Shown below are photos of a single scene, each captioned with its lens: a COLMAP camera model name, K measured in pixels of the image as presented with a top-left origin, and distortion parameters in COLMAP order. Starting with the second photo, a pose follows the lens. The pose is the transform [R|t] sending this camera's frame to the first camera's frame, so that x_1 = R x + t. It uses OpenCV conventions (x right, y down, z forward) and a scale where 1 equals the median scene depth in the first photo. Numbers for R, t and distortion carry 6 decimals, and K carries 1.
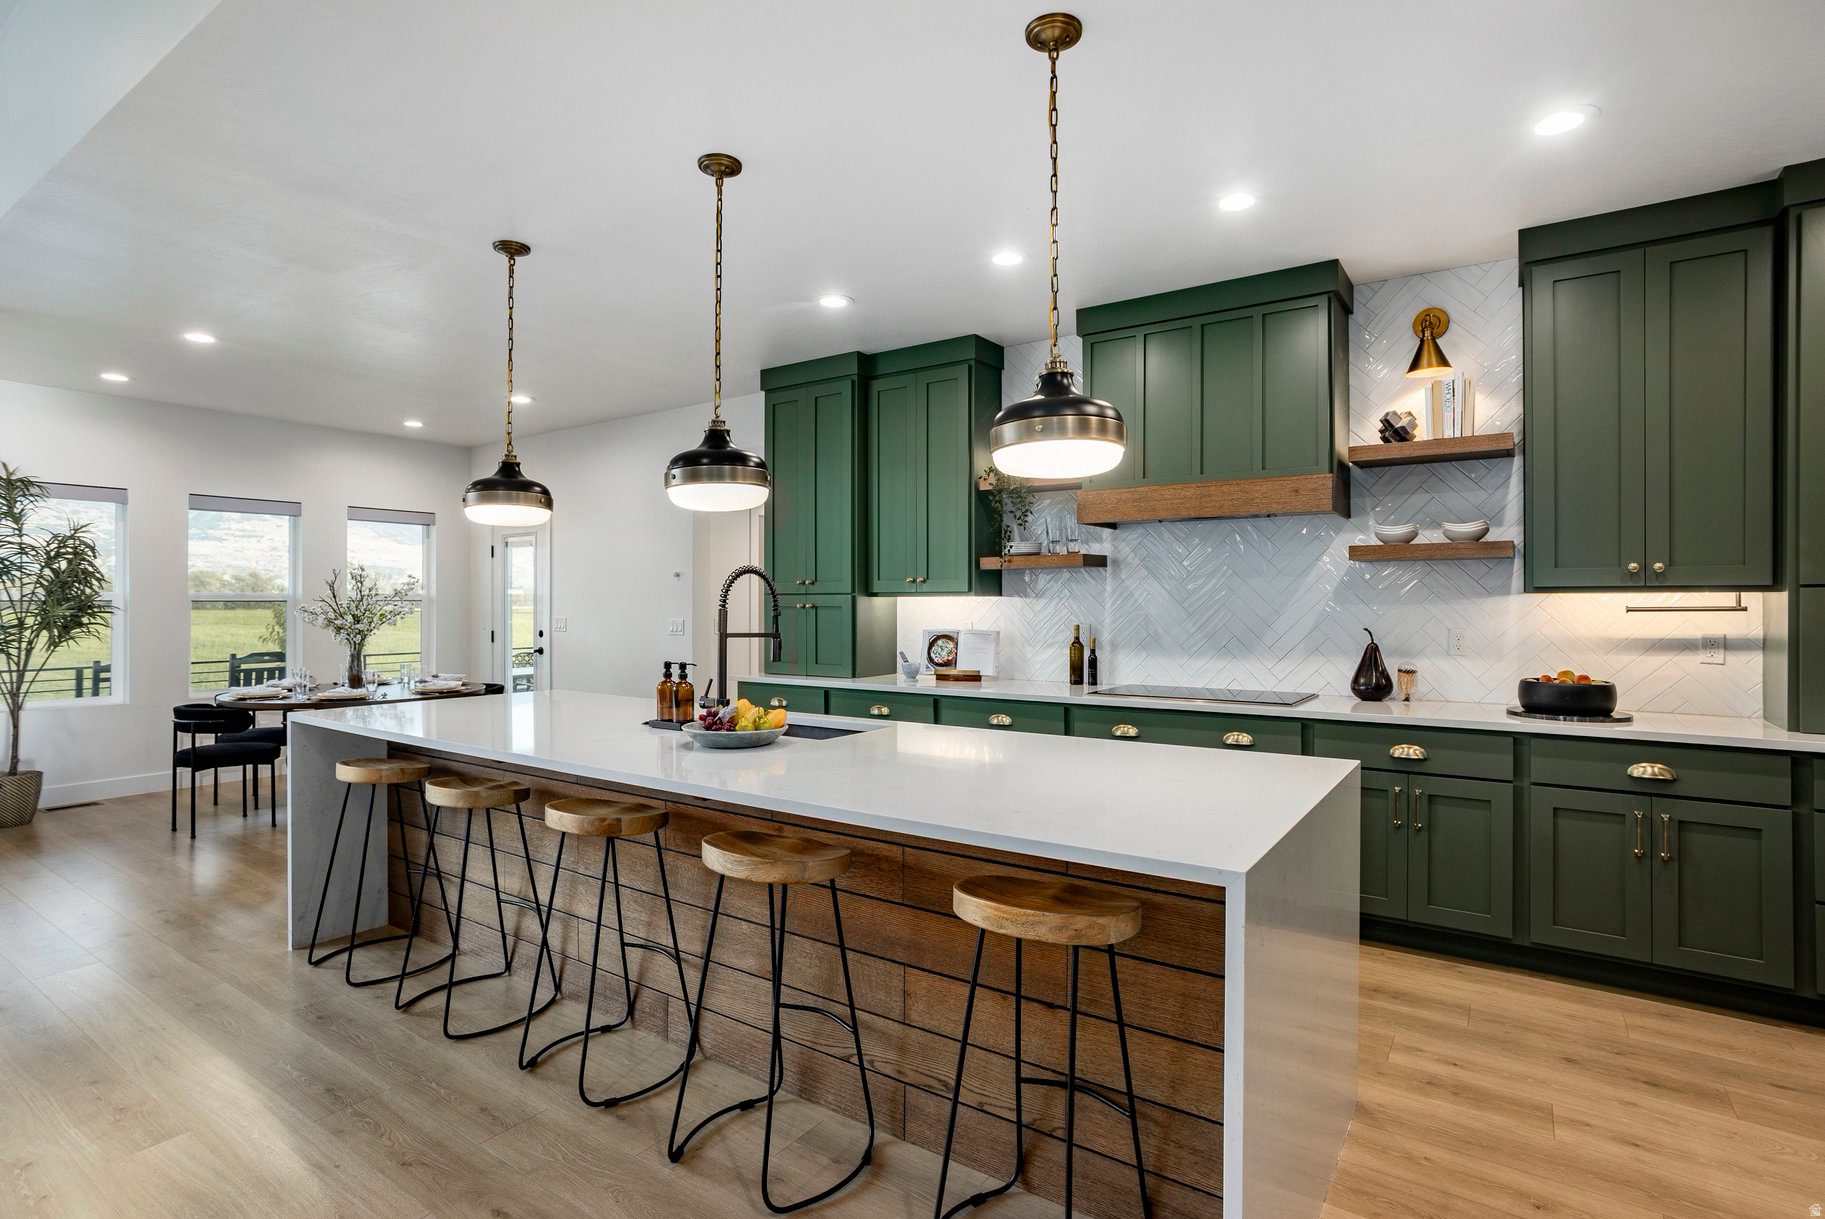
lens RADIAL K [[914.1, 0, 907.3], [0, 914.1, 599.2], [0, 0, 1]] dist [-0.032305, 0.016697]
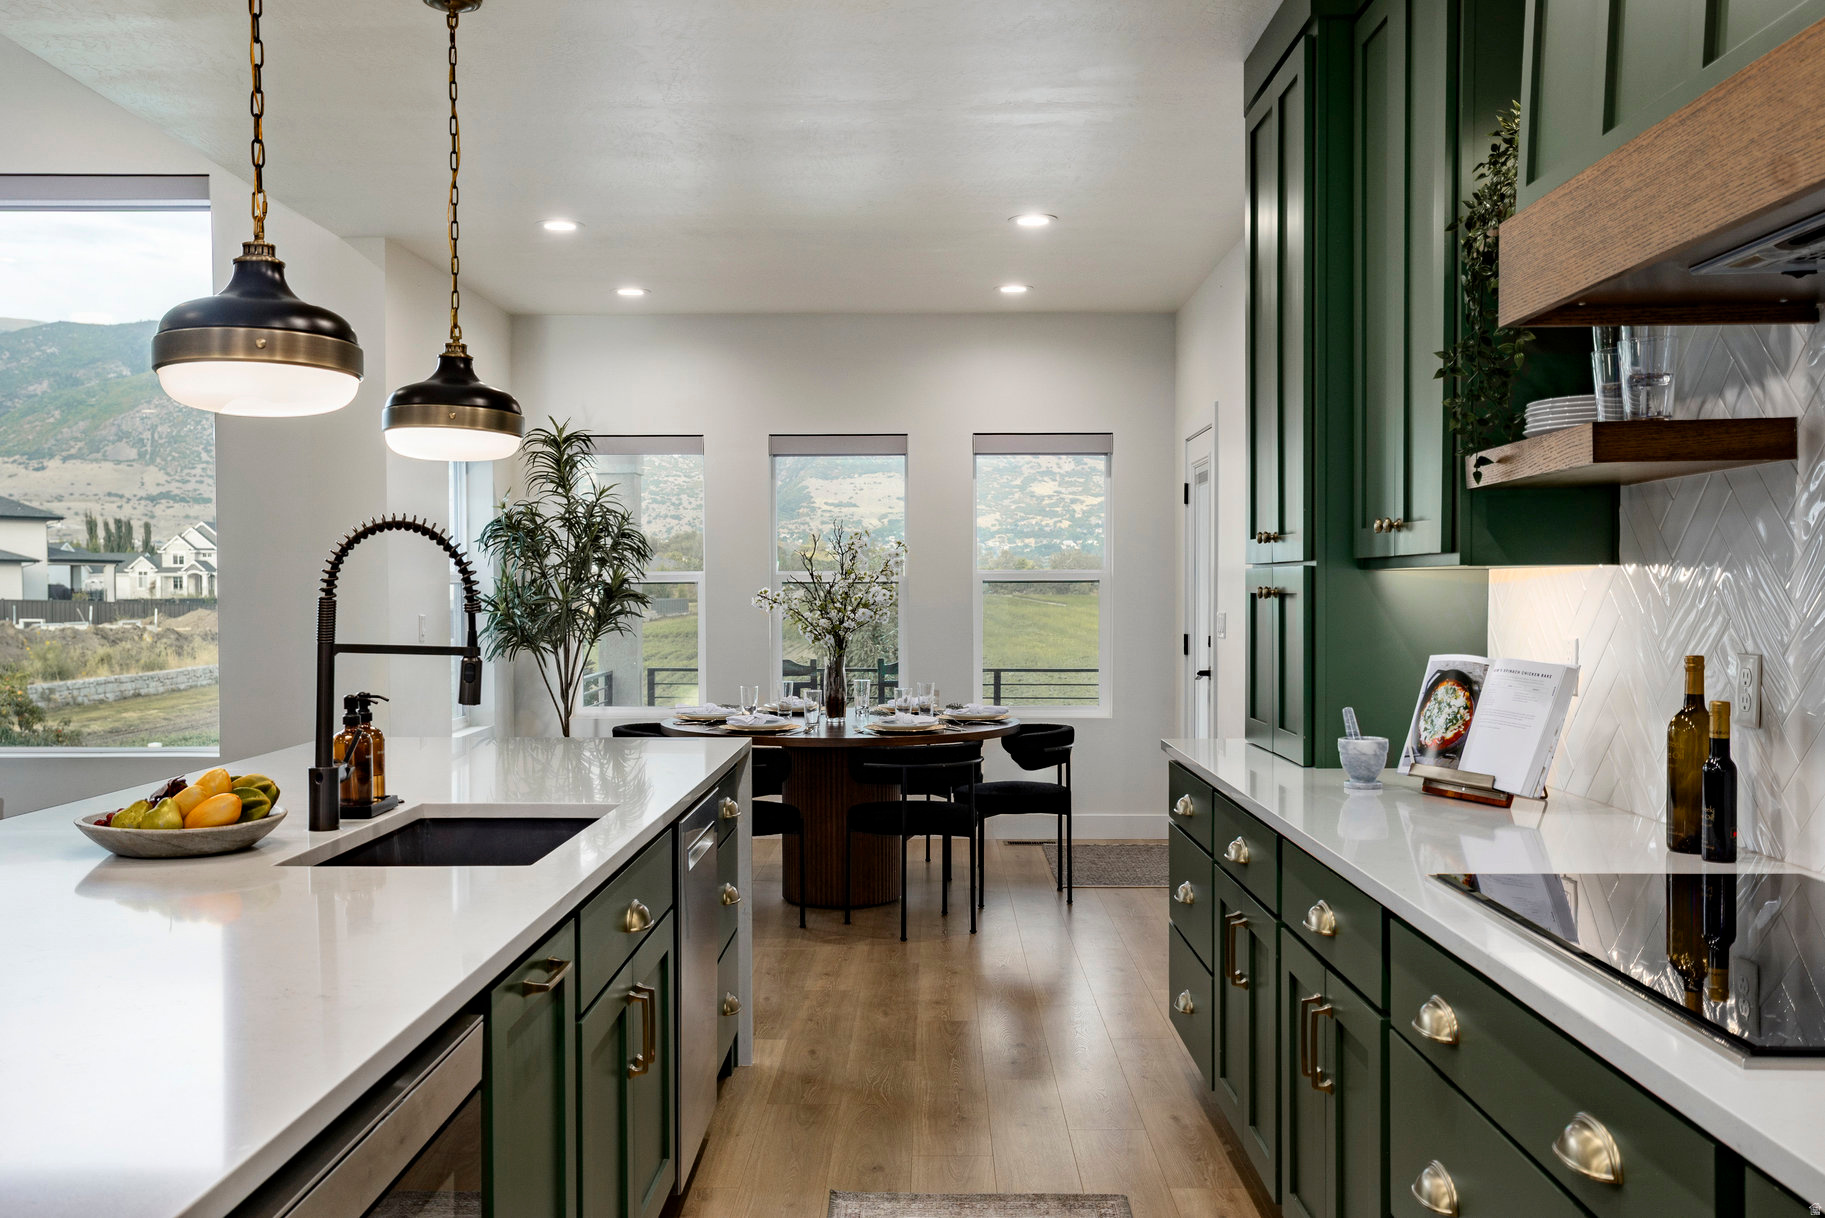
lens RADIAL K [[1624.9, 0, 908.8], [0, 1624.9, 616.5], [0, 0, 1]] dist [-0.000640, 0.034802]
pose [[0.555441, 0.016554, -0.831391, 0.640755], [0.005145, 0.999714, 0.023343, 0.001259], [0.831540, -0.017243, 0.555197, 0.636746]]
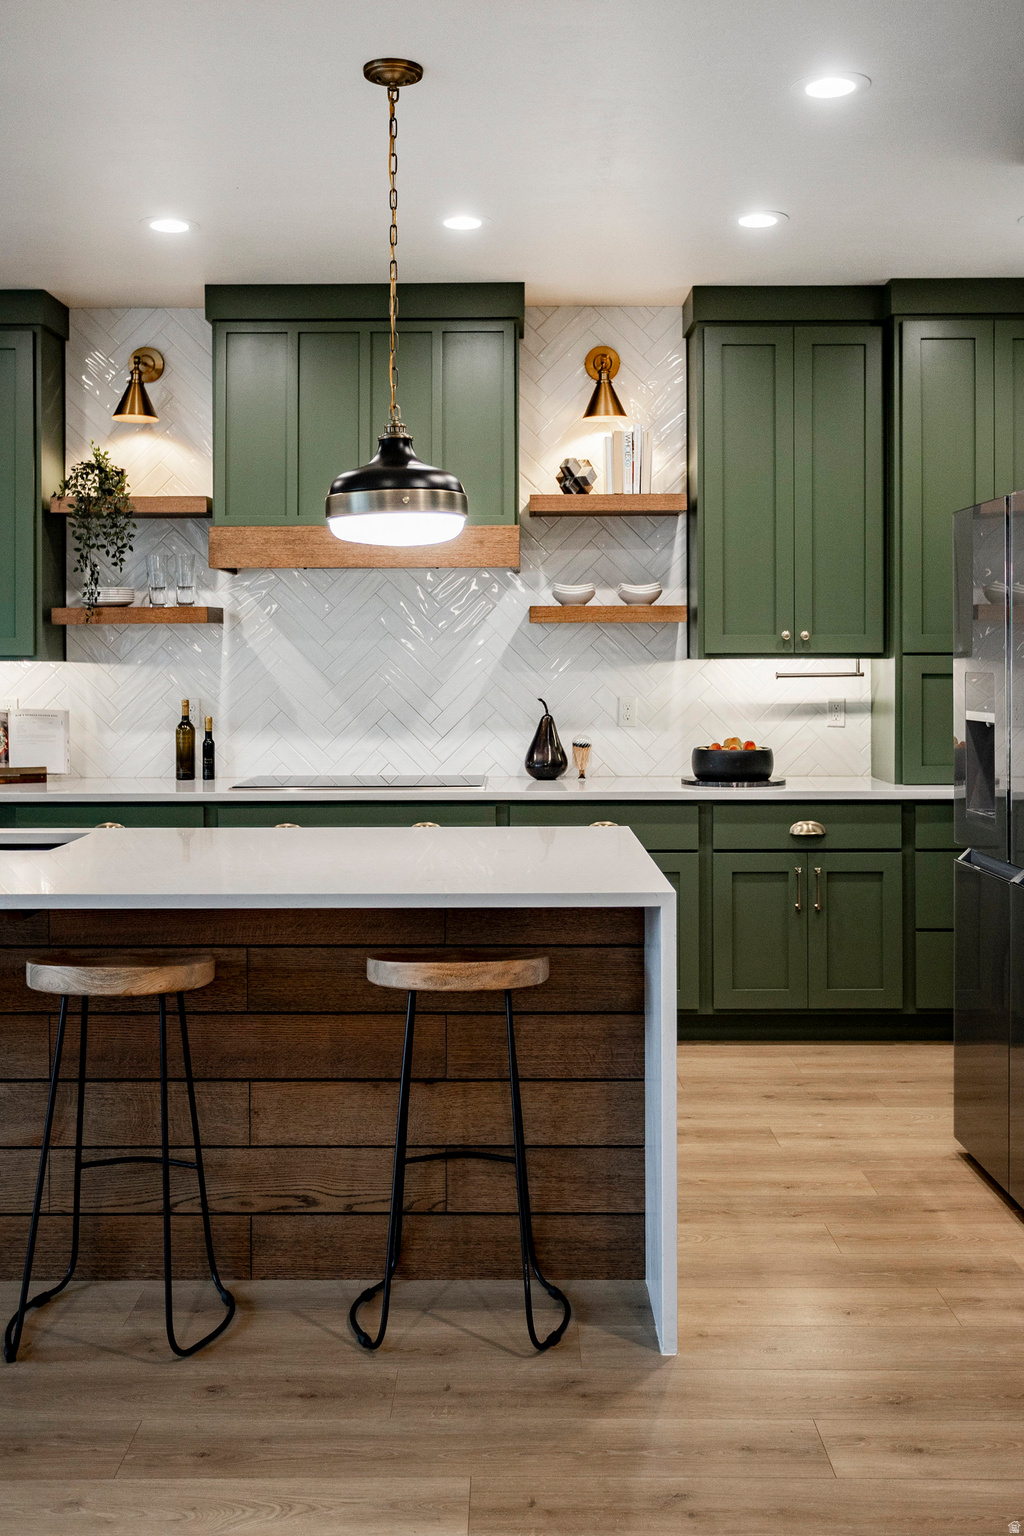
lens RADIAL K [[1553.7, 0, 502.6], [0, 1553.7, 664.1], [0, 0, 1]] dist [0.025927, 0.000000]
pose [[0.825351, -0.003925, 0.564607, -0.417914], [0.000455, 0.999980, 0.006287, -0.011888], [-0.564620, -0.004932, 0.825336, -0.257328]]
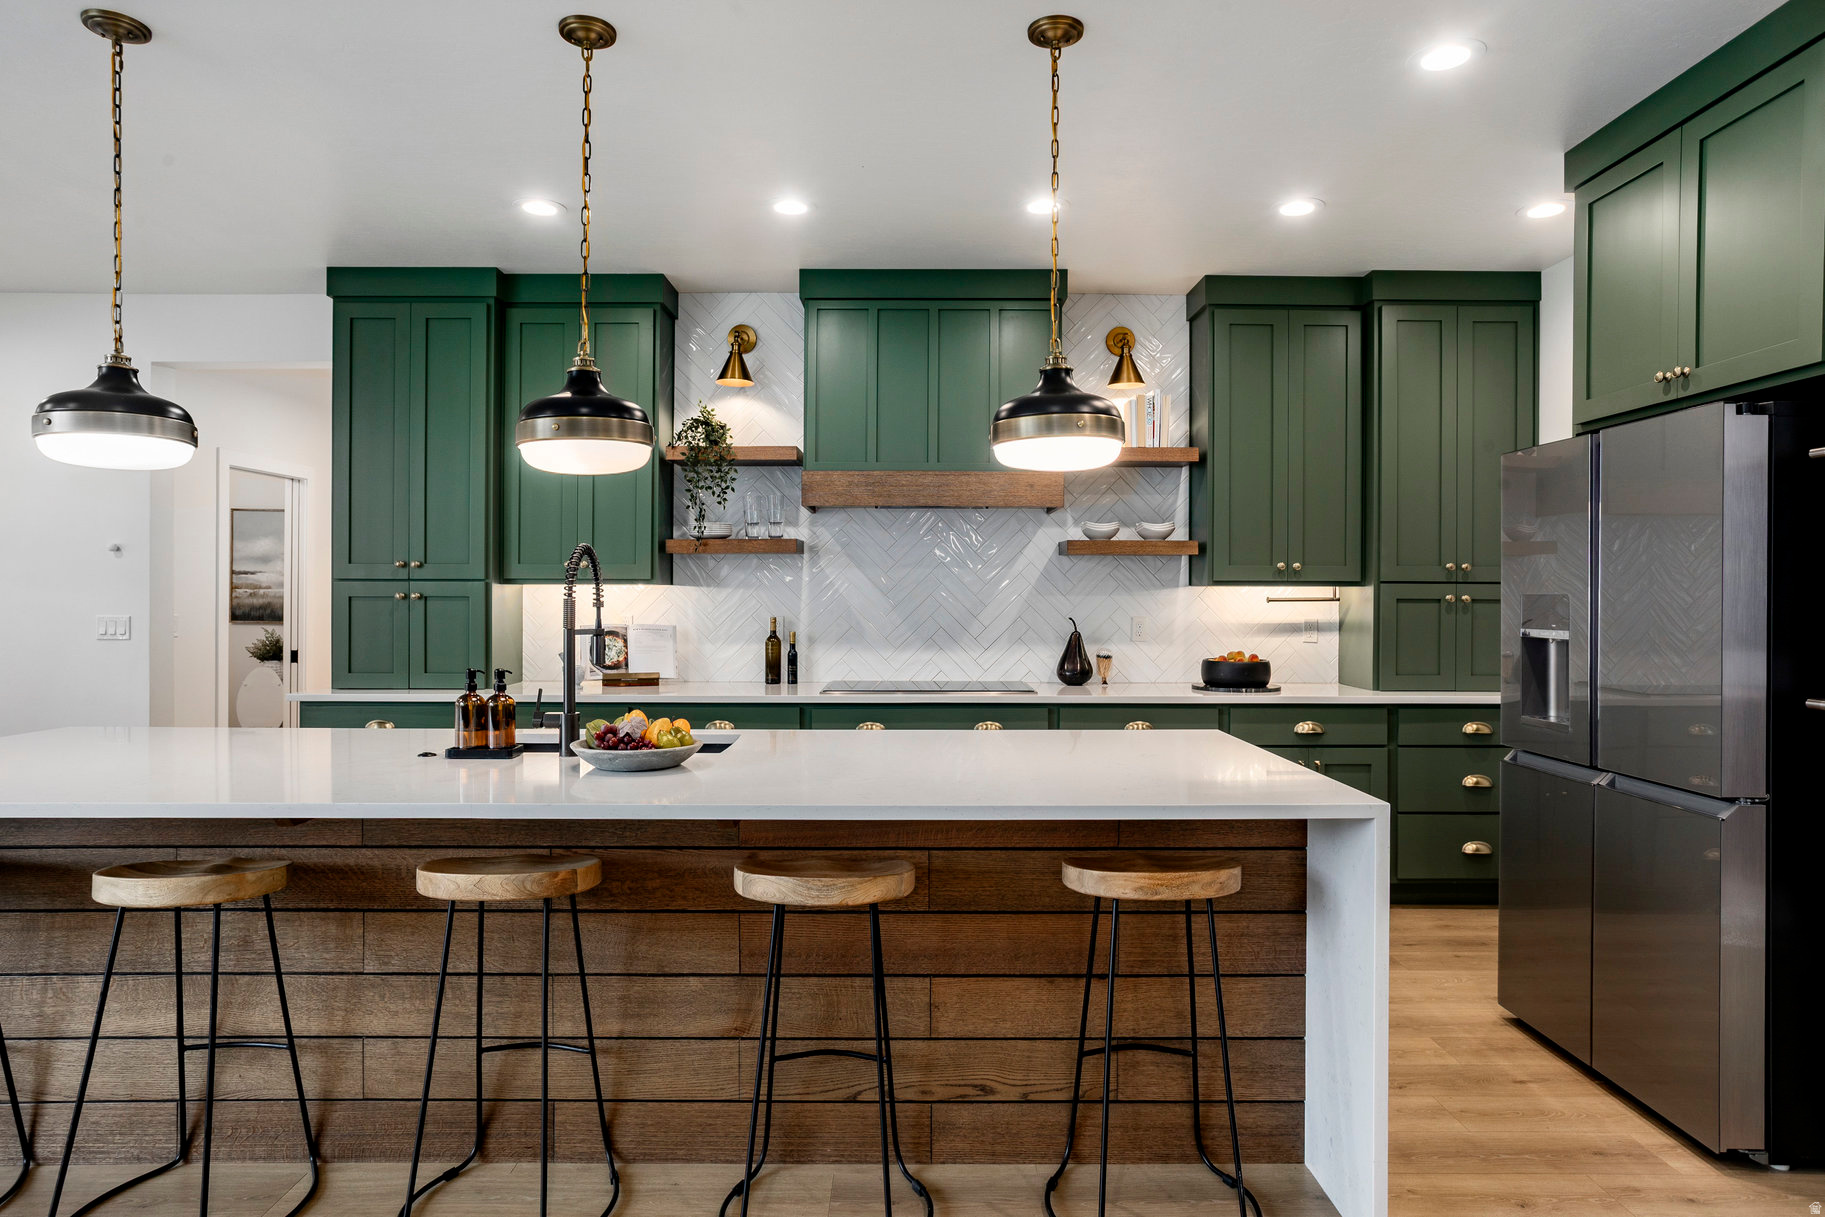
lens RADIAL K [[1095.2, 0, 914.0], [0, 1095.2, 594.4], [0, 0, 1]] dist [-0.023177, 0.026868]
pose [[0.816873, 0.003280, 0.576809, -0.422241], [-0.005772, 0.999980, 0.002489, 0.002623], [-0.576789, -0.005363, 0.816876, 0.055525]]
